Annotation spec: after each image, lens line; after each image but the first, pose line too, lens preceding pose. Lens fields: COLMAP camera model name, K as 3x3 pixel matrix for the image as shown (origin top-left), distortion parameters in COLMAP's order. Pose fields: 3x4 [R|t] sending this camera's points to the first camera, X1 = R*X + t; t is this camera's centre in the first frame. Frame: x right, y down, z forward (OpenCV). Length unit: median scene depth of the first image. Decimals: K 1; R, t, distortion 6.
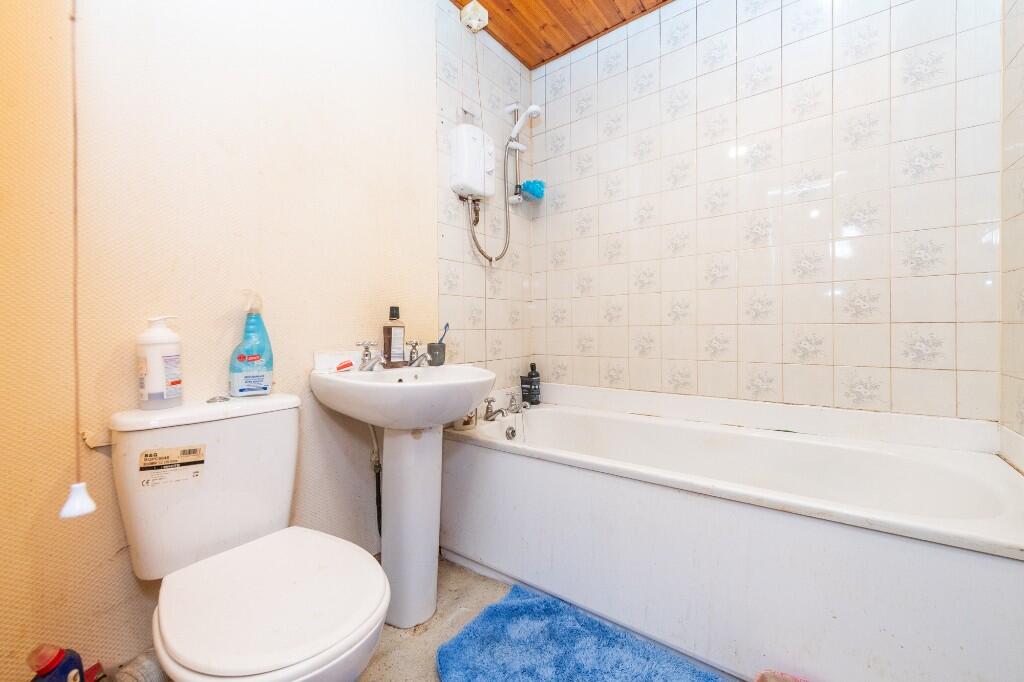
lens RADIAL K [[414.6, 0, 510.6], [0, 414.6, 340.6], [0, 0, 1]] dist [0.011103, -0.005048]
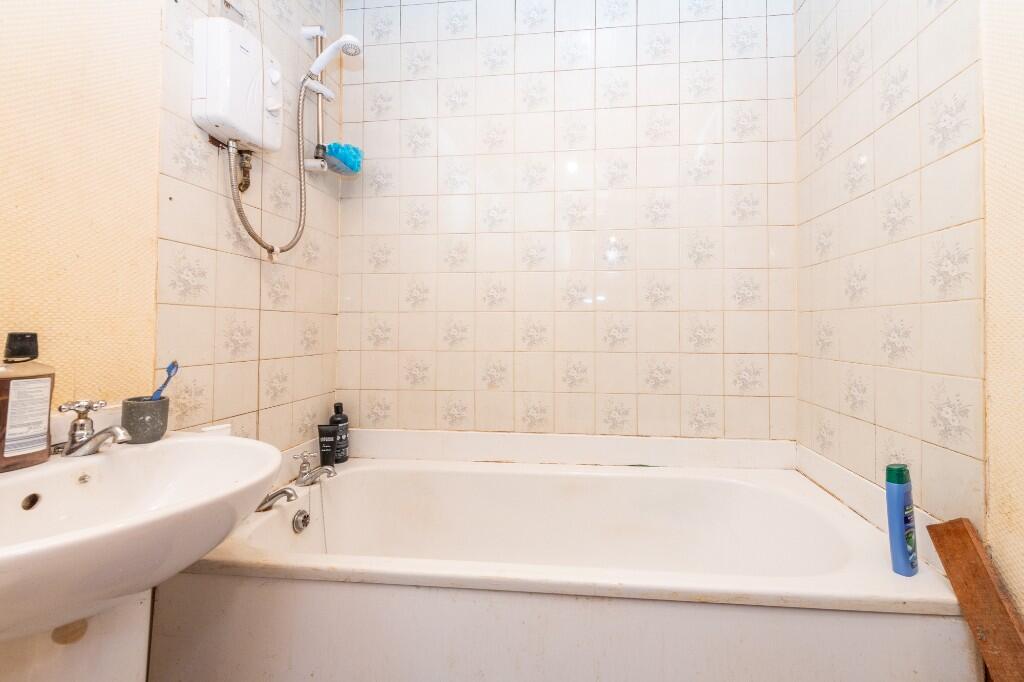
lens RADIAL K [[418.3, 0, 540.4], [0, 418.3, 322.2], [0, 0, 1]] dist [0.012914, -0.005063]
pose [[0.855417, 0.018989, 0.517592, -0.025919], [0.001880, 0.999207, -0.039765, -0.058874], [-0.517937, 0.034988, 0.854703, 0.244123]]
